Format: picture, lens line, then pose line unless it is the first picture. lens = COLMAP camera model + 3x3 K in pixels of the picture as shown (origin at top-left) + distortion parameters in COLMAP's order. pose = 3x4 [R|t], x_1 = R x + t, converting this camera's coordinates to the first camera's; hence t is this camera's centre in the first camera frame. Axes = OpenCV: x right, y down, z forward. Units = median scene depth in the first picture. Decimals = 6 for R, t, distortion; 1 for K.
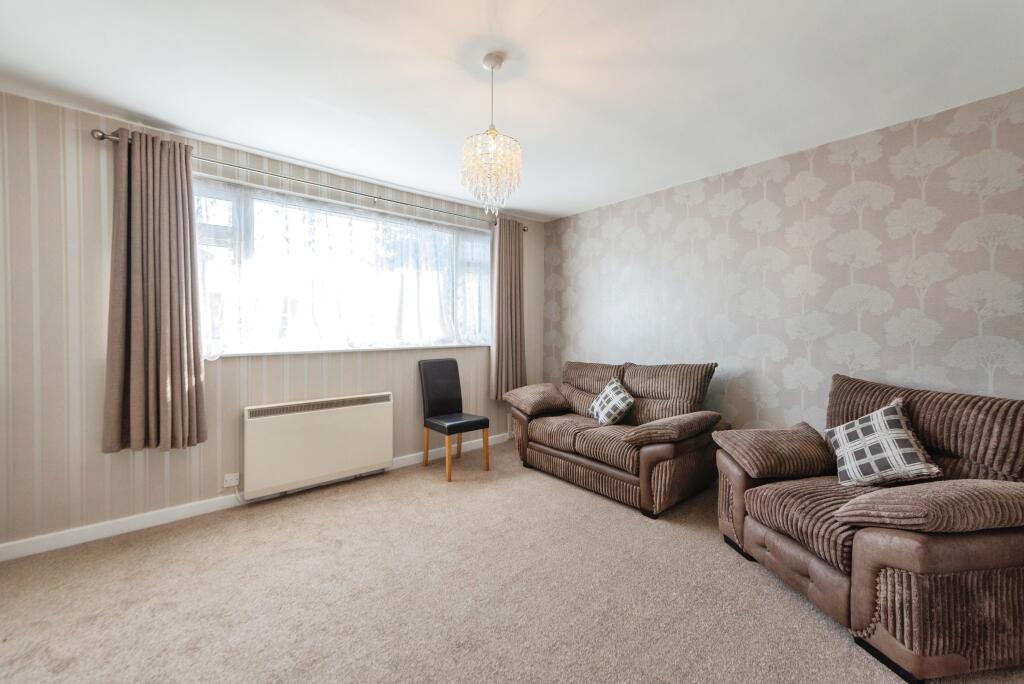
lens RADIAL K [[420.6, 0, 530.5], [0, 420.6, 325.8], [0, 0, 1]] dist [-0.000304, -0.000244]
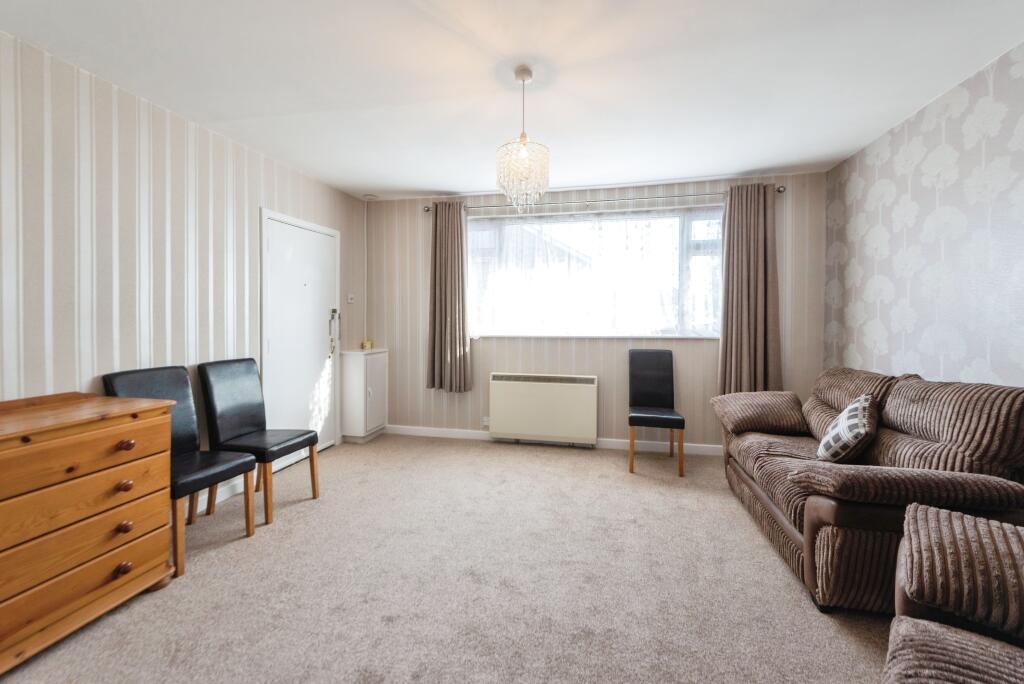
lens RADIAL K [[428.6, 0, 511.2], [0, 428.6, 315.9], [0, 0, 1]] dist [0.001142, -0.000140]
pose [[0.563186, -0.005199, -0.826314, 0.477081], [0.003083, 0.999986, -0.004190, 0.004761], [0.826325, -0.000188, 0.563194, 0.195100]]
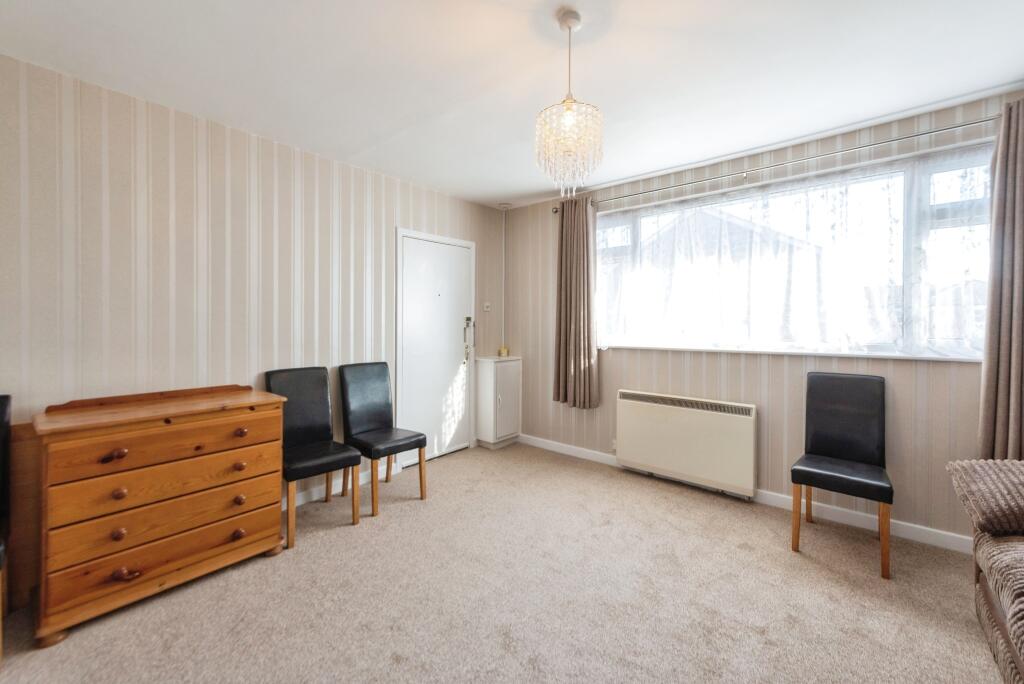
lens RADIAL K [[421.6, 0, 508.7], [0, 421.6, 320.9], [0, 0, 1]] dist [0.016510, -0.008014]
pose [[0.102833, -0.006463, -0.994678, 0.445262], [0.003540, 0.999975, -0.006132, -0.002554], [0.994692, -0.002890, 0.102853, 0.457054]]
